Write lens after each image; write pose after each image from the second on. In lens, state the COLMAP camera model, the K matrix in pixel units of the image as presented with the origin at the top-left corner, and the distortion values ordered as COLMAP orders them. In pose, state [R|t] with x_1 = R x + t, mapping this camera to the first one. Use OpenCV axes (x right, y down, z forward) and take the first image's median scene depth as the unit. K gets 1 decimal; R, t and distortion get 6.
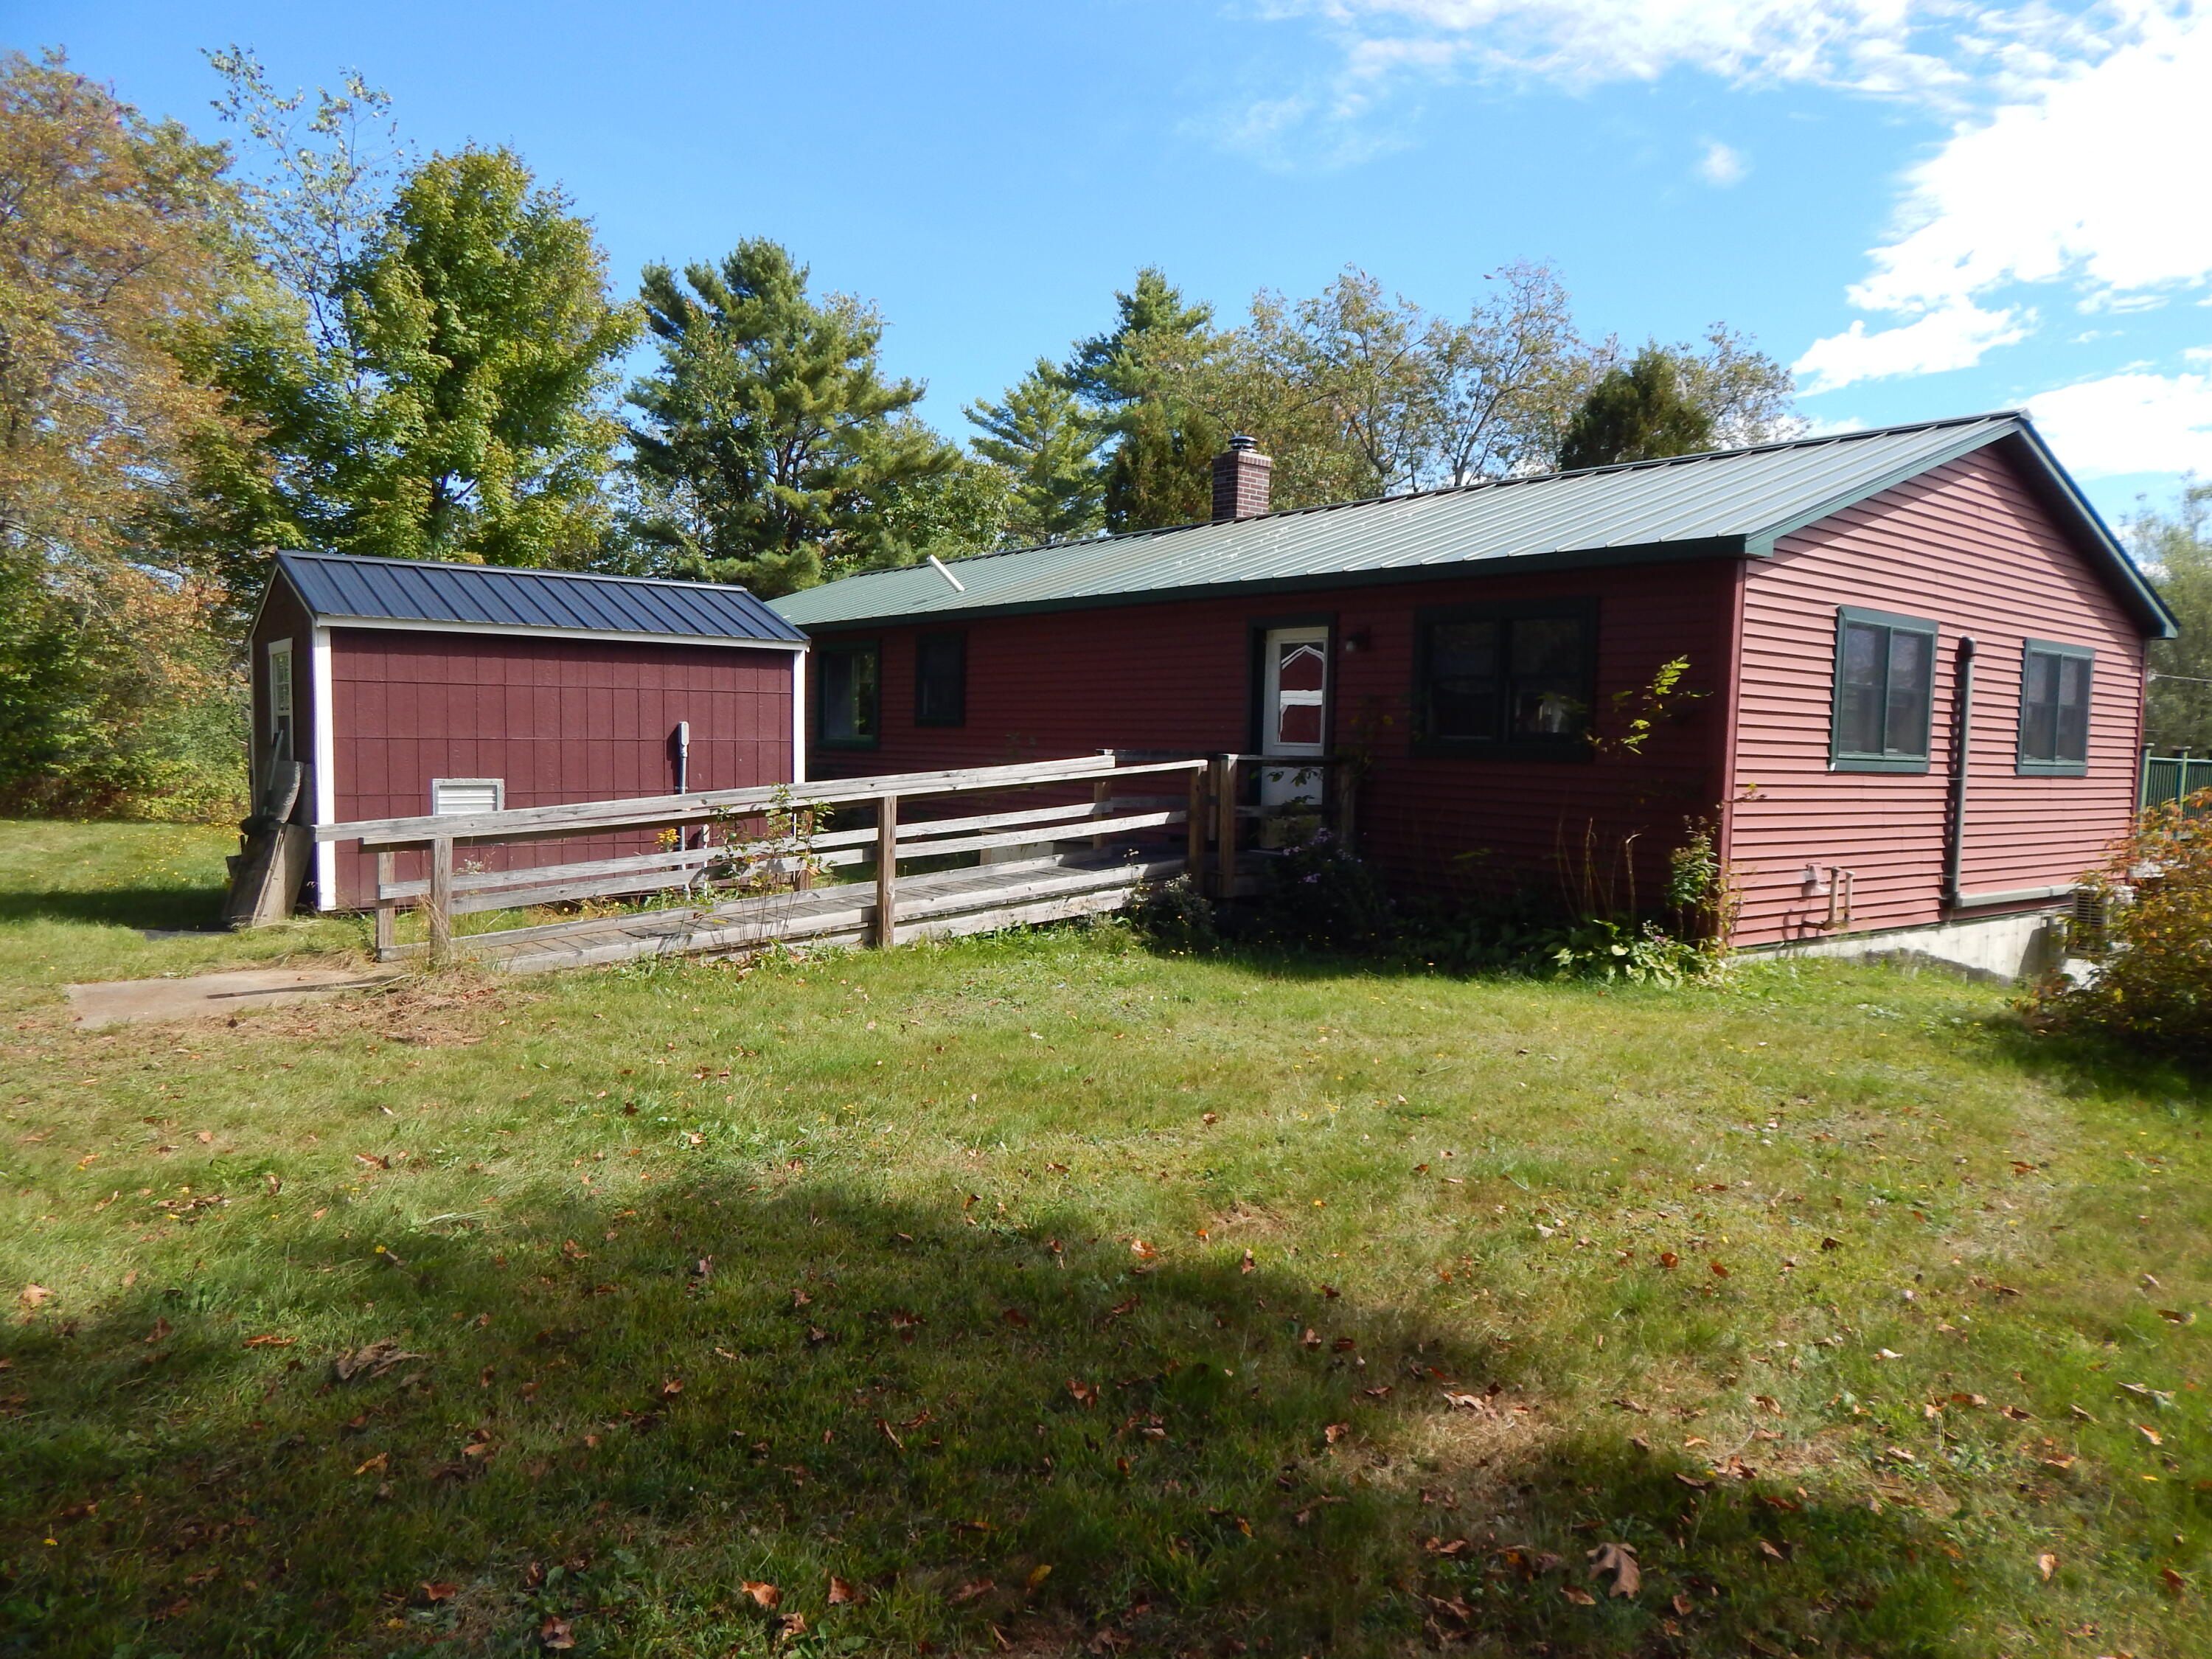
lens RADIAL K [[1494.3, 0, 1108.1], [0, 1494.3, 829.6], [0, 0, 1]] dist [0.032225, 0.009953]
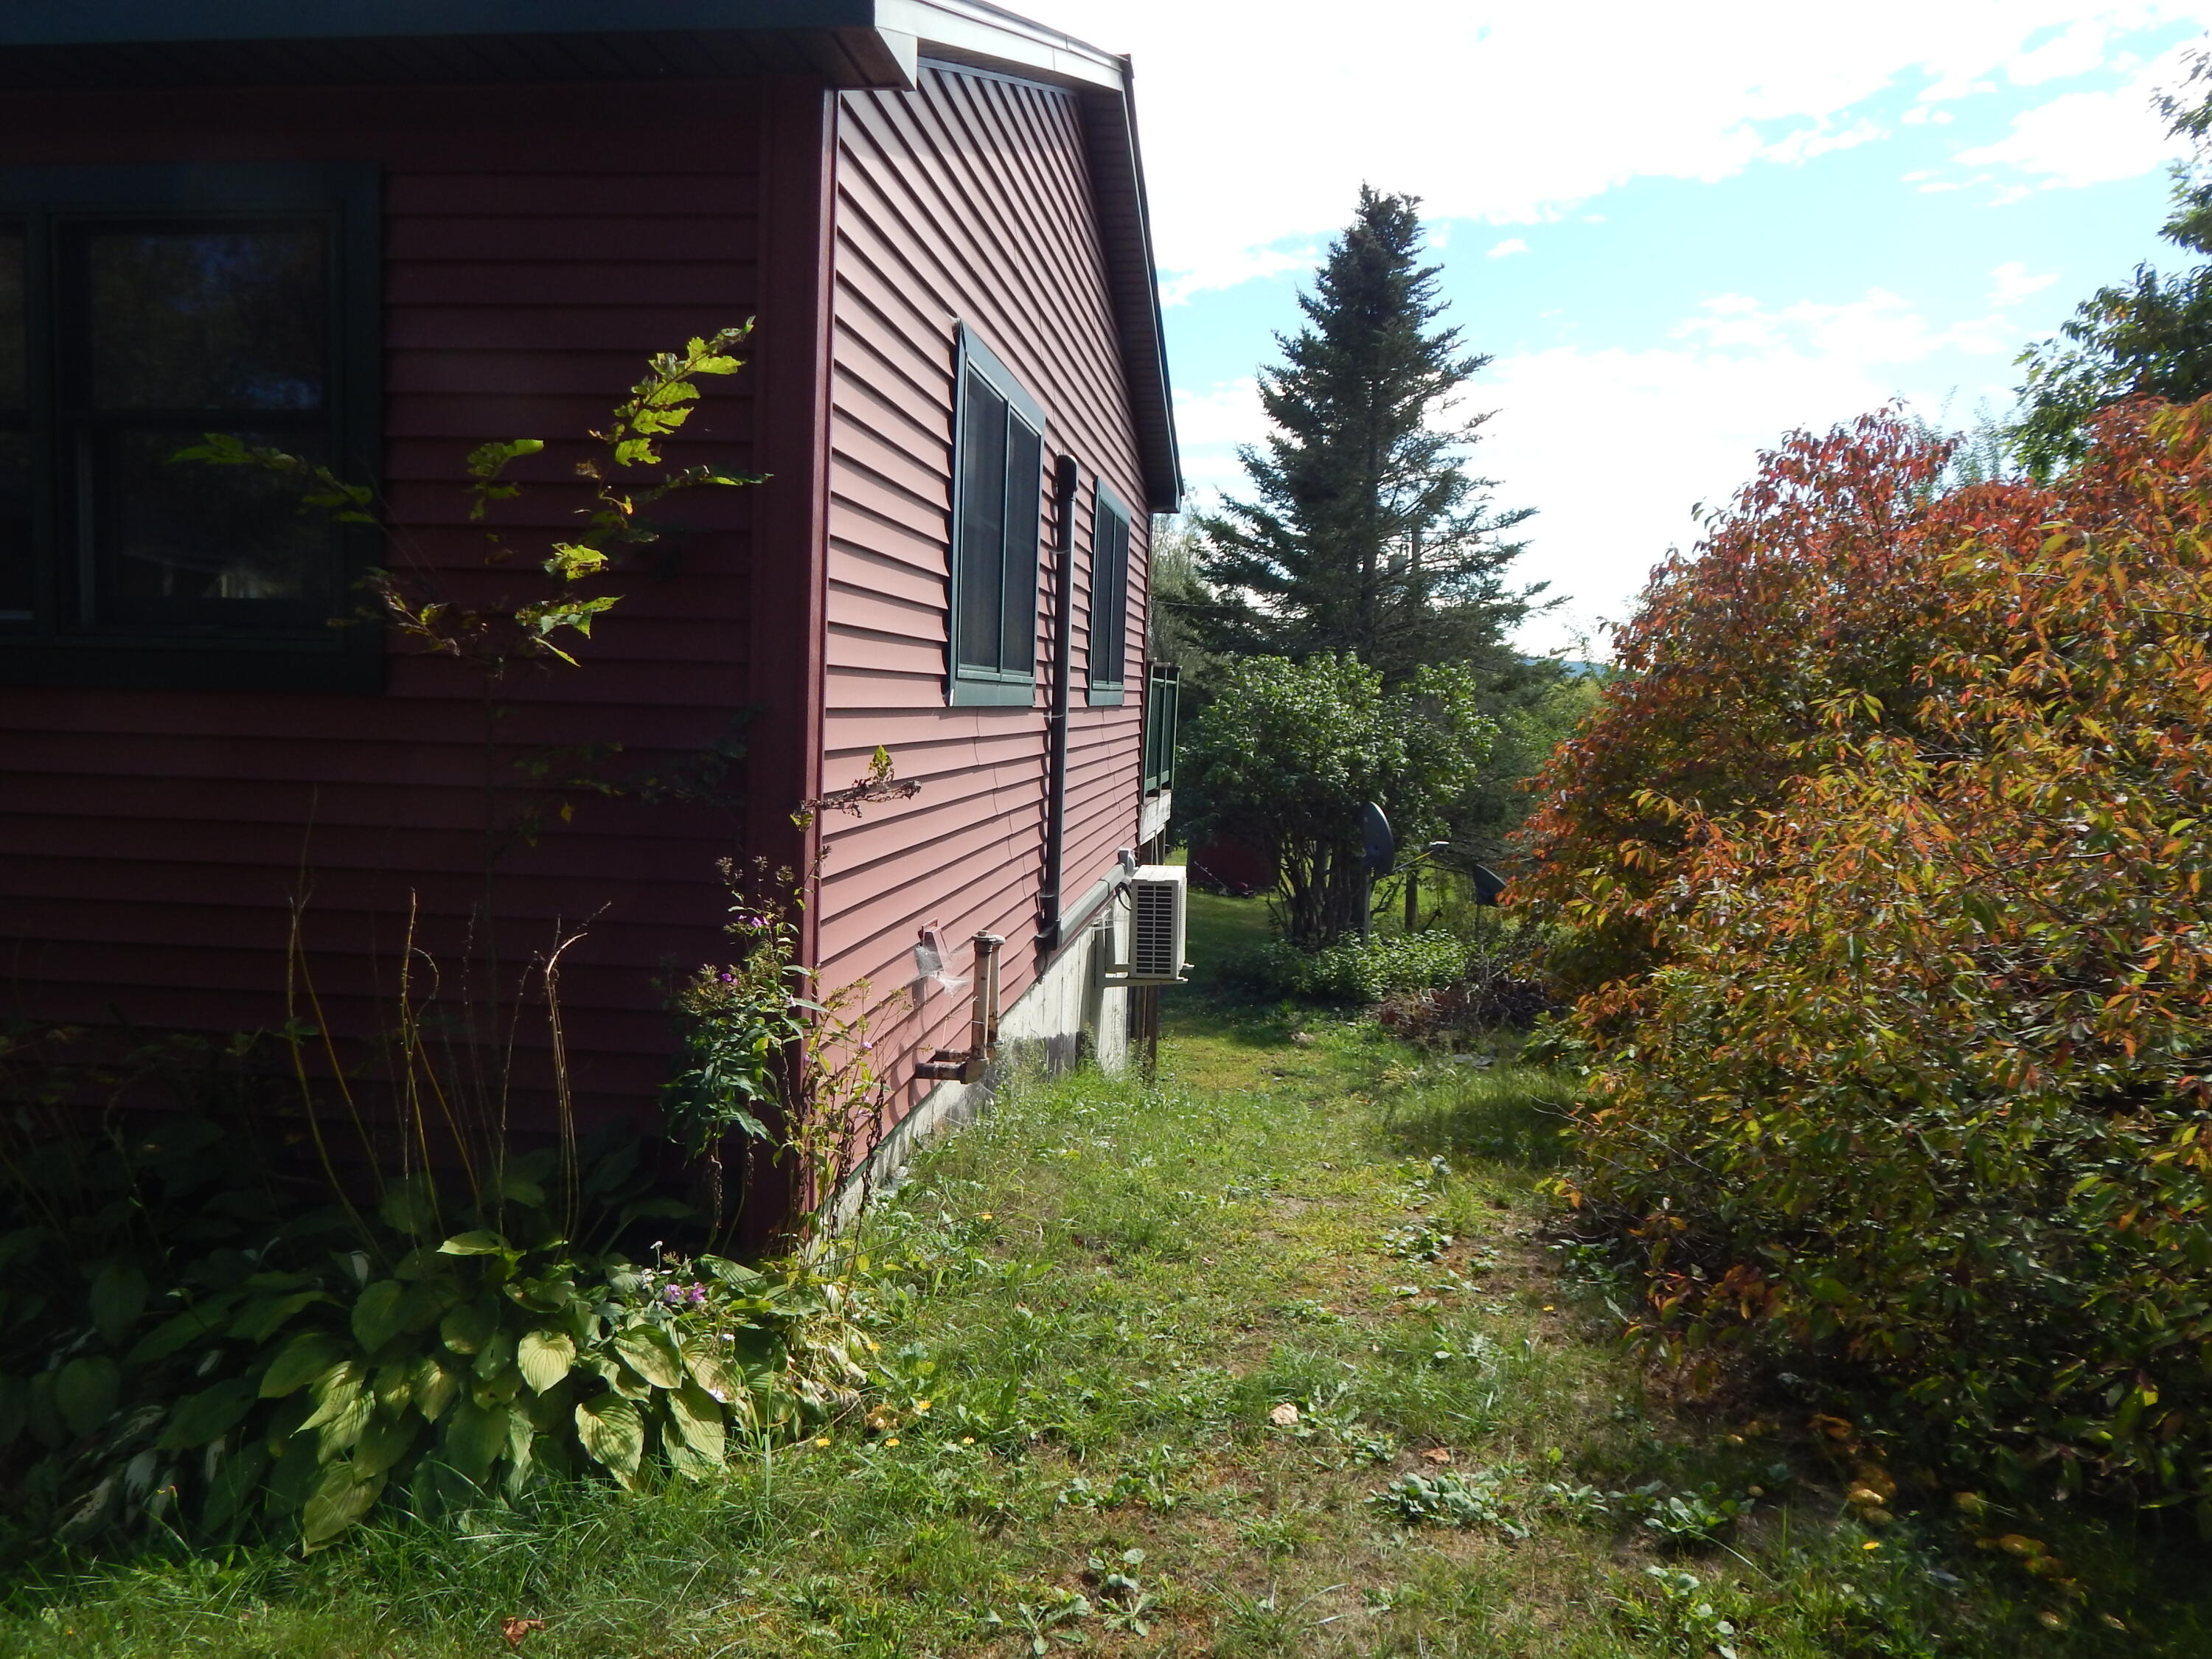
lens RADIAL K [[1630.3, 0, 1106.8], [0, 1630.3, 824.0], [0, 0, 1]] dist [0.045446, 0.000874]
pose [[0.717852, -0.059529, 0.693646, 0.203595], [0.025285, 0.997910, 0.059474, -0.035346], [-0.695737, -0.025155, 0.717856, 0.693610]]
